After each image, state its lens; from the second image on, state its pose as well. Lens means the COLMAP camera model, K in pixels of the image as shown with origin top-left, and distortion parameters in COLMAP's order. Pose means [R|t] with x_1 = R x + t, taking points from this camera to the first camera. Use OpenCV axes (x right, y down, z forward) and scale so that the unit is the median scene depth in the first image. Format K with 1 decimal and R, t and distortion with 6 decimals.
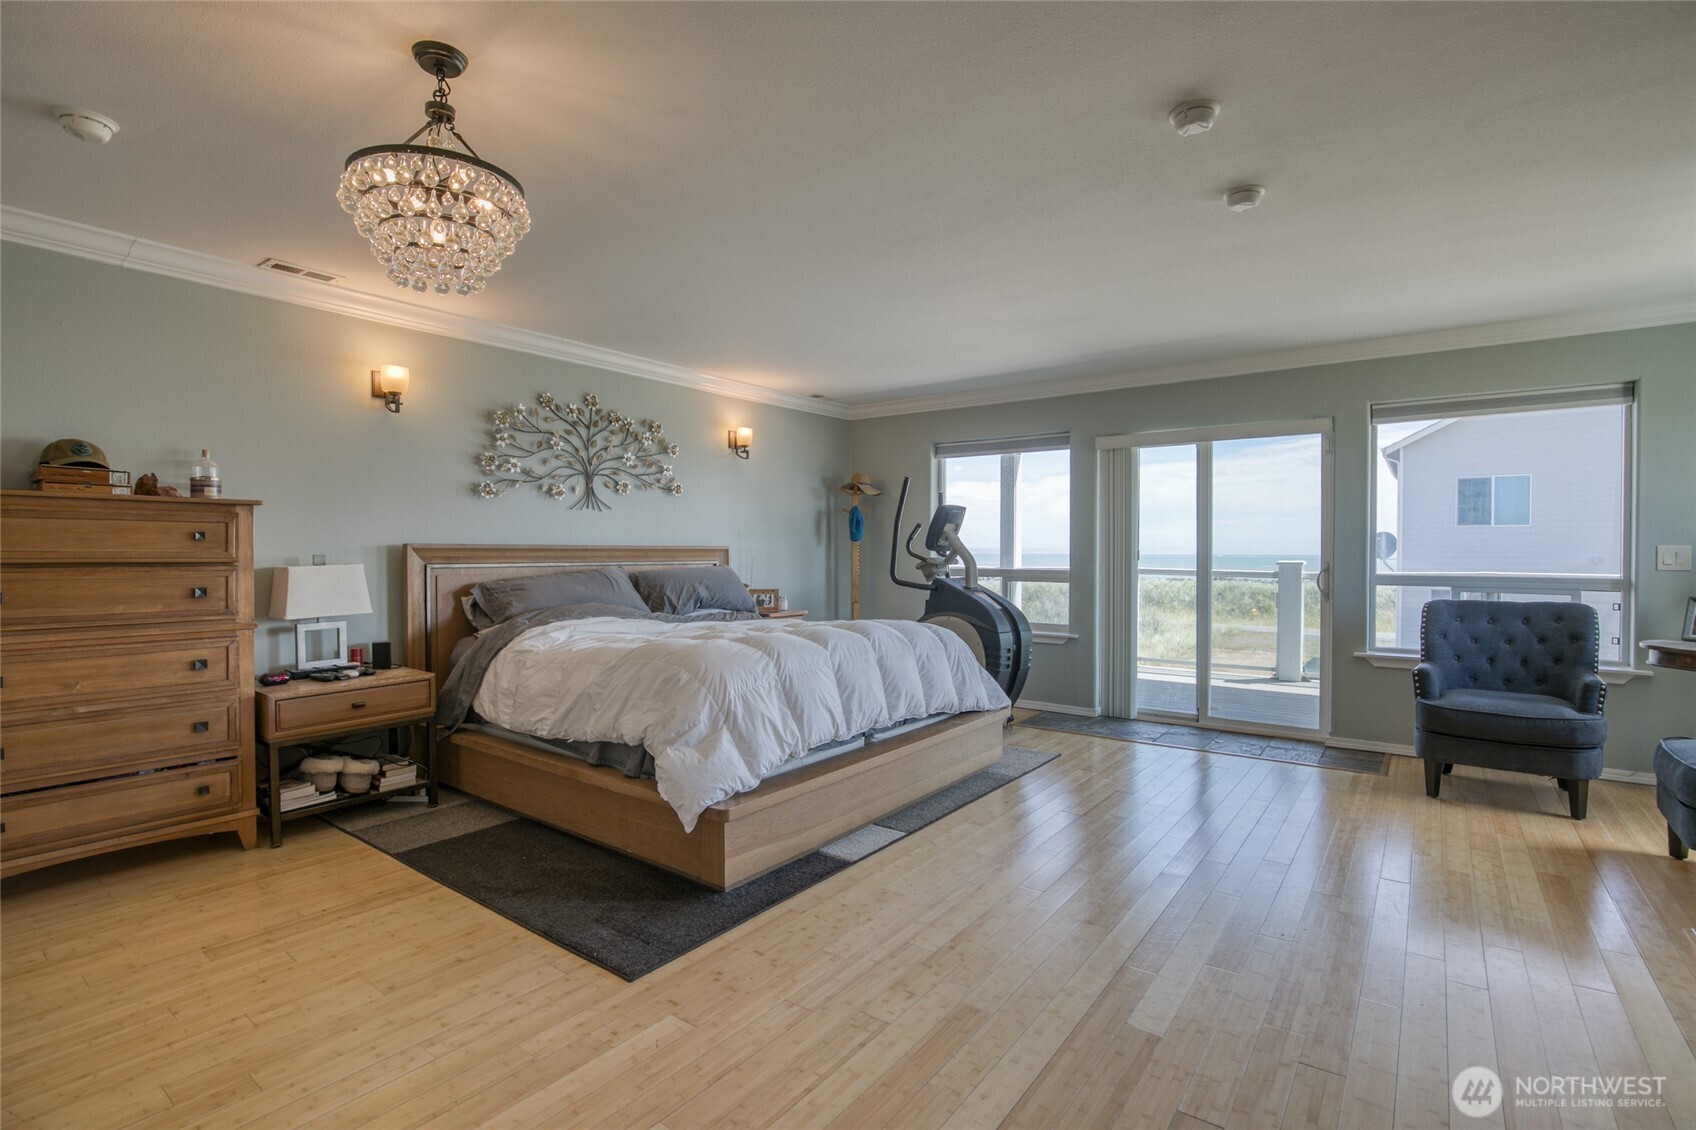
lens RADIAL K [[794.1, 0, 864.0], [0, 794.1, 566.5], [0, 0, 1]] dist [-0.031284, 0.005130]
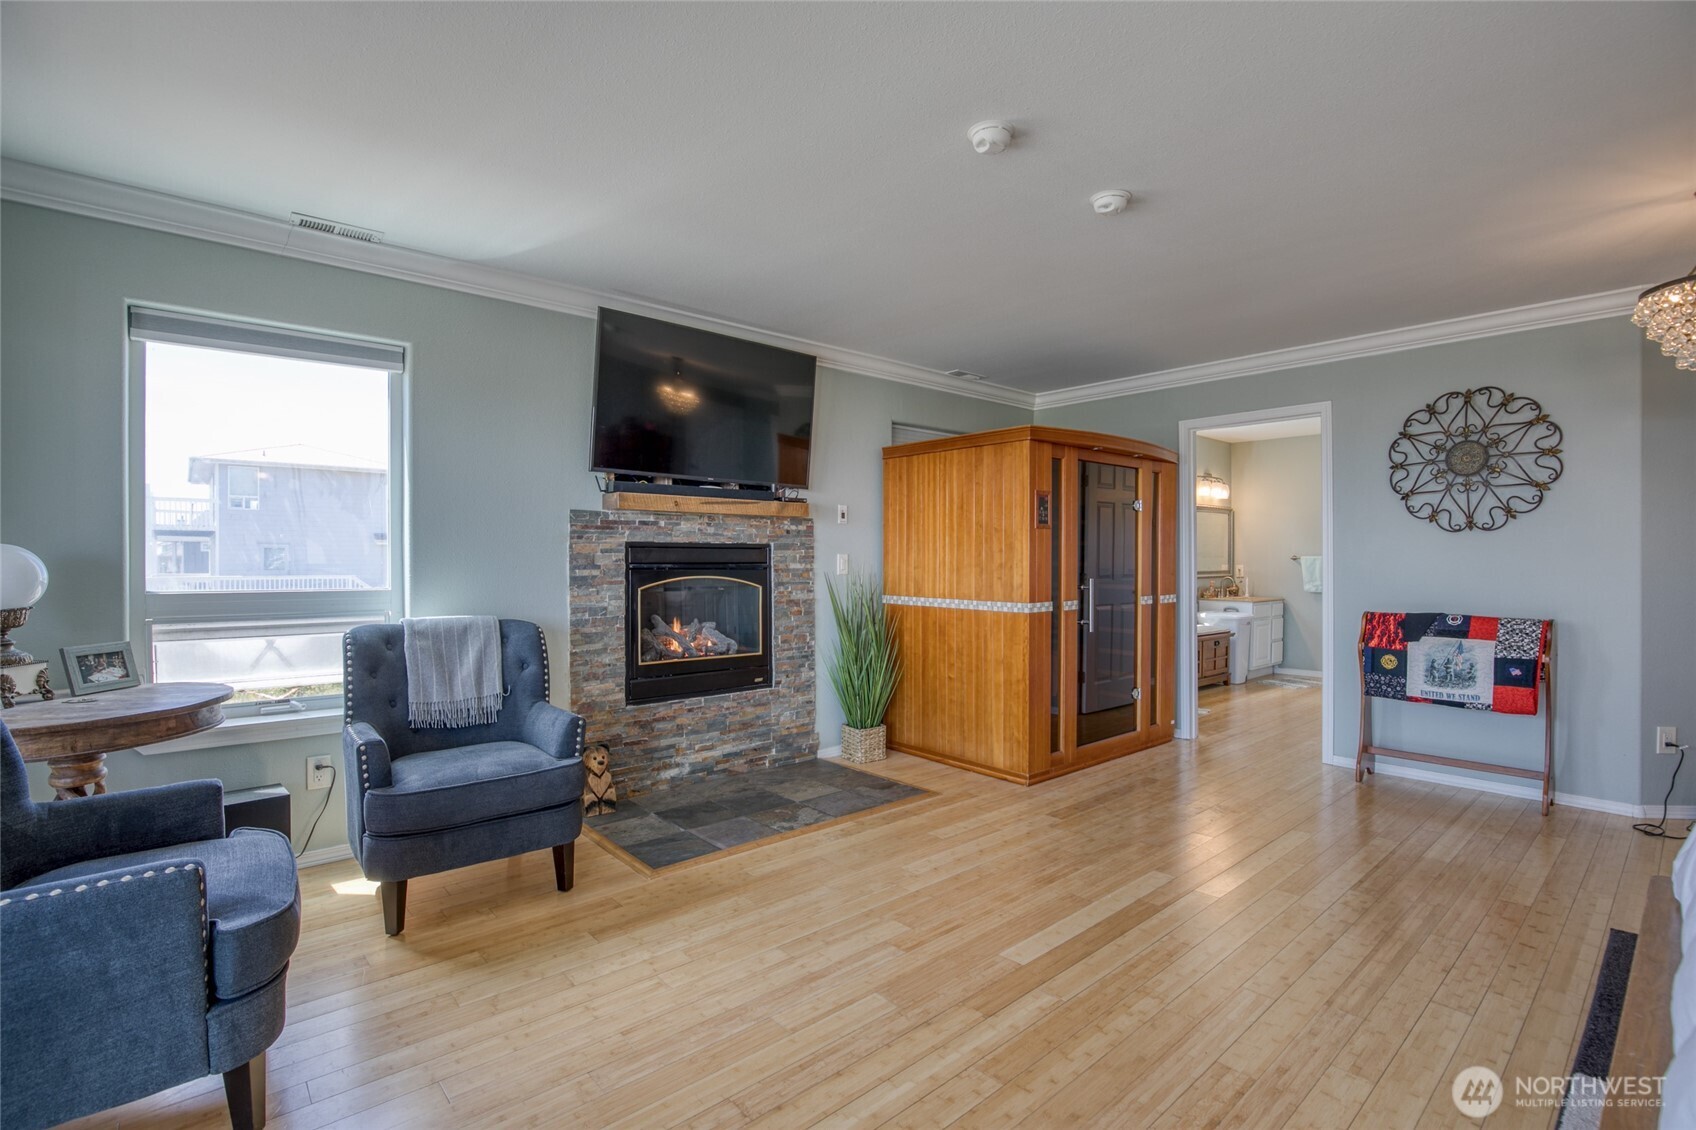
lens RADIAL K [[794.1, 0, 853.7], [0, 794.1, 562.4], [0, 0, 1]] dist [-0.031284, 0.005130]
pose [[-0.976493, -0.002834, 0.215532, 0.259687], [0.002494, 0.999698, 0.024446, -0.021788], [-0.215536, 0.024408, -0.976191, 1.090109]]
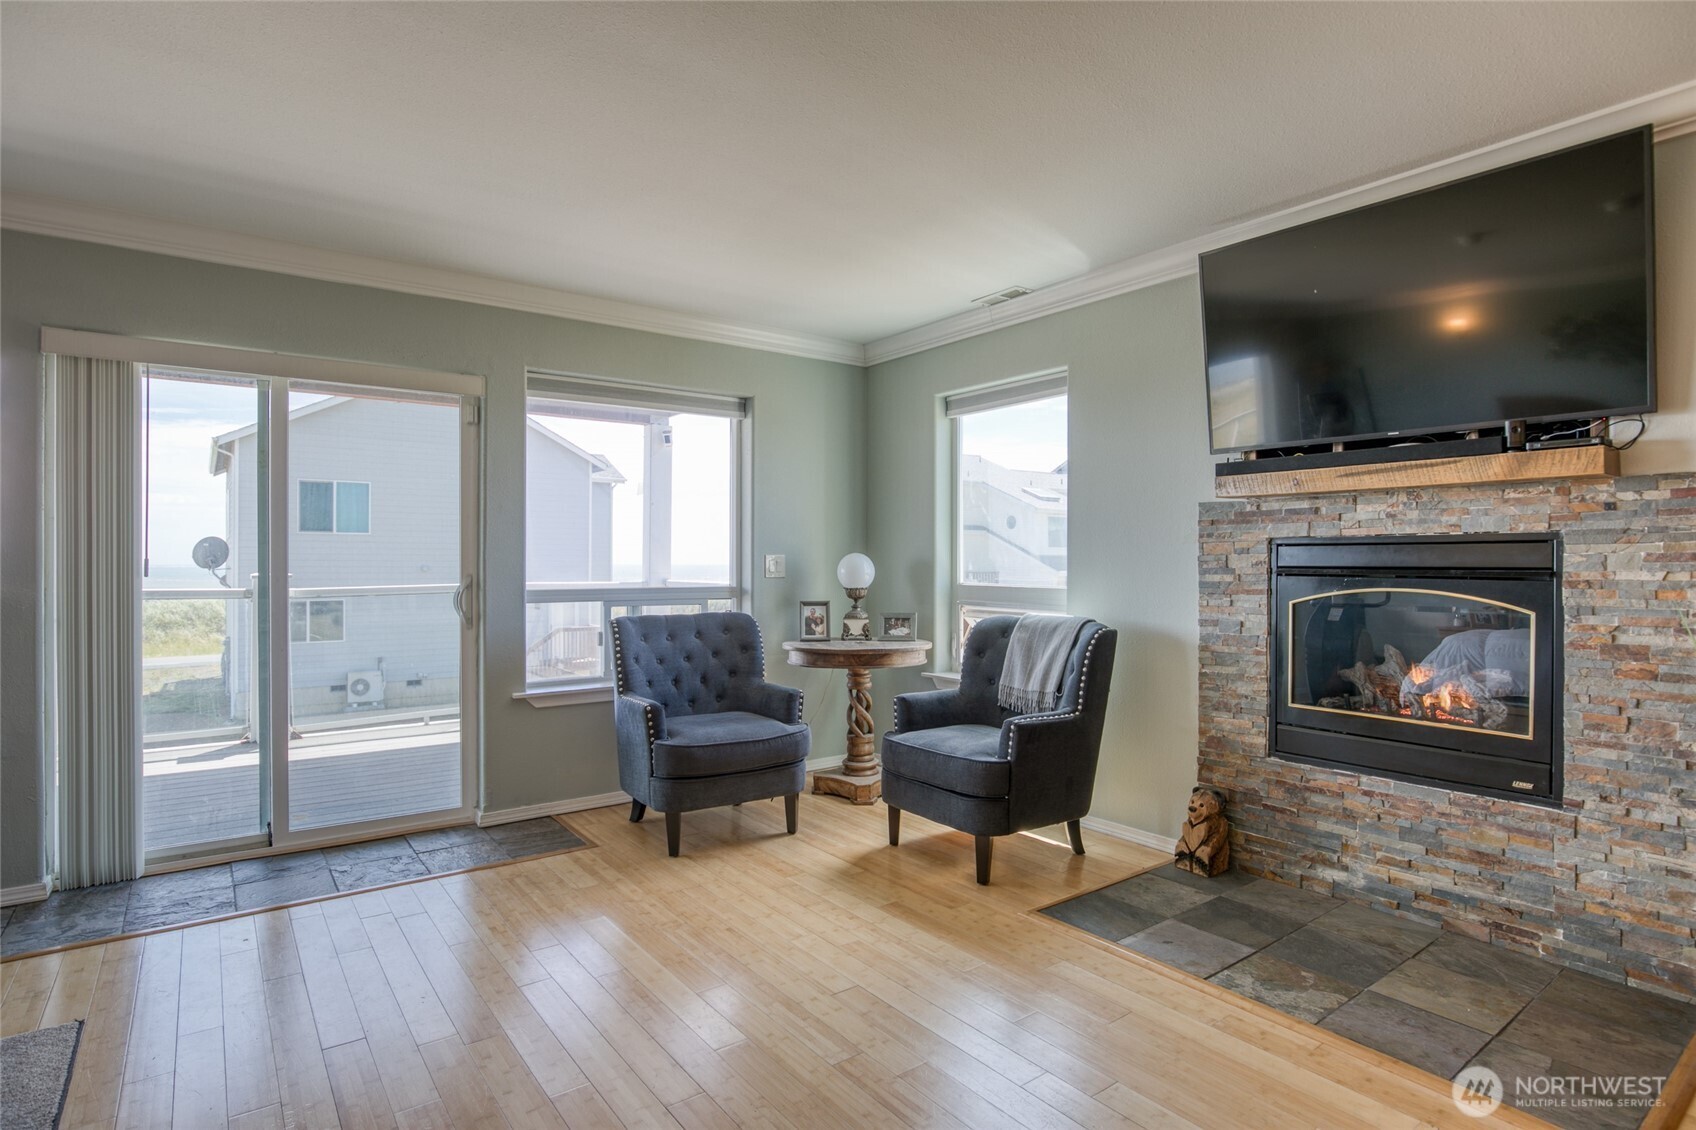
lens RADIAL K [[878.2, 0, 863.8], [0, 878.2, 555.2], [0, 0, 1]] dist [-0.022801, 0.002687]
pose [[0.291639, 0.007620, 0.956498, -0.083311], [0.016714, 0.999775, -0.013061, -0.006784], [-0.956382, 0.019796, 0.291446, 0.436436]]
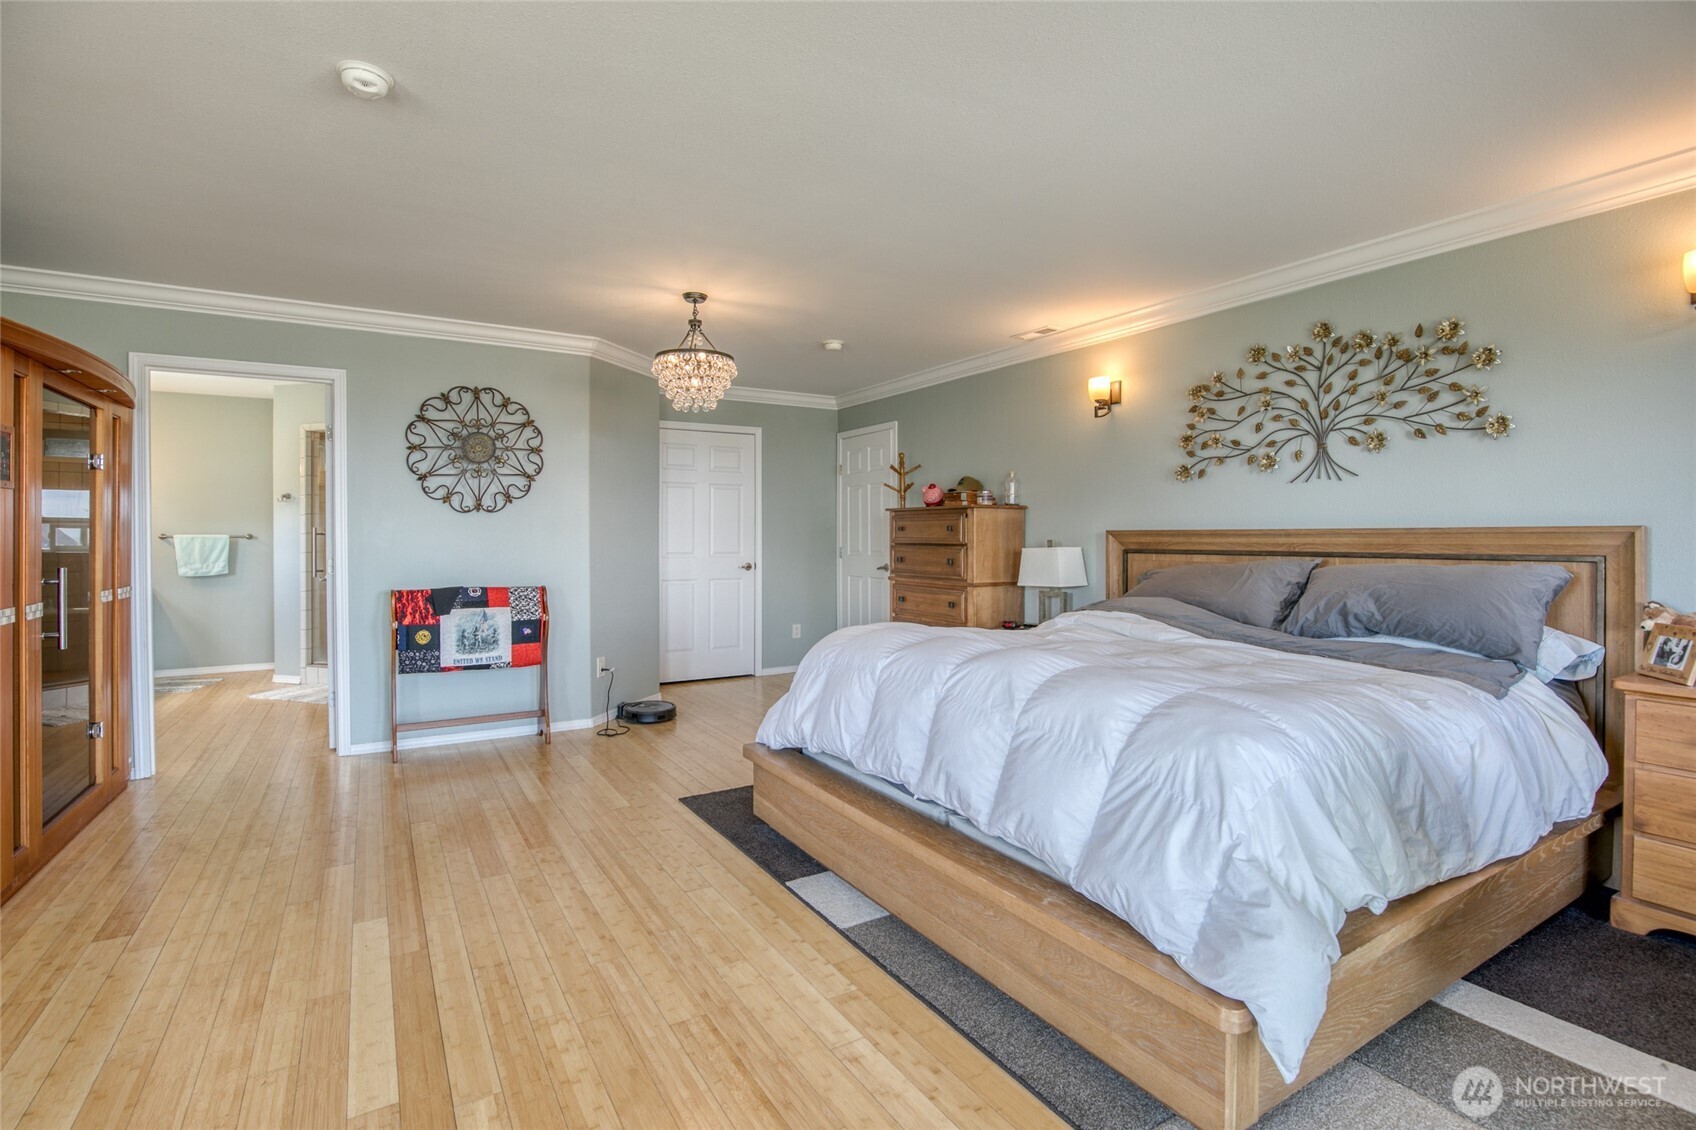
lens RADIAL K [[794.1, 0, 849.0], [0, 794.1, 533.2], [0, 0, 1]] dist [-0.031284, 0.005130]
pose [[-0.382965, -0.004529, -0.923752, 0.509043], [-0.016725, 0.999858, 0.002032, -0.017485], [0.923611, 0.016228, -0.382987, 0.907899]]
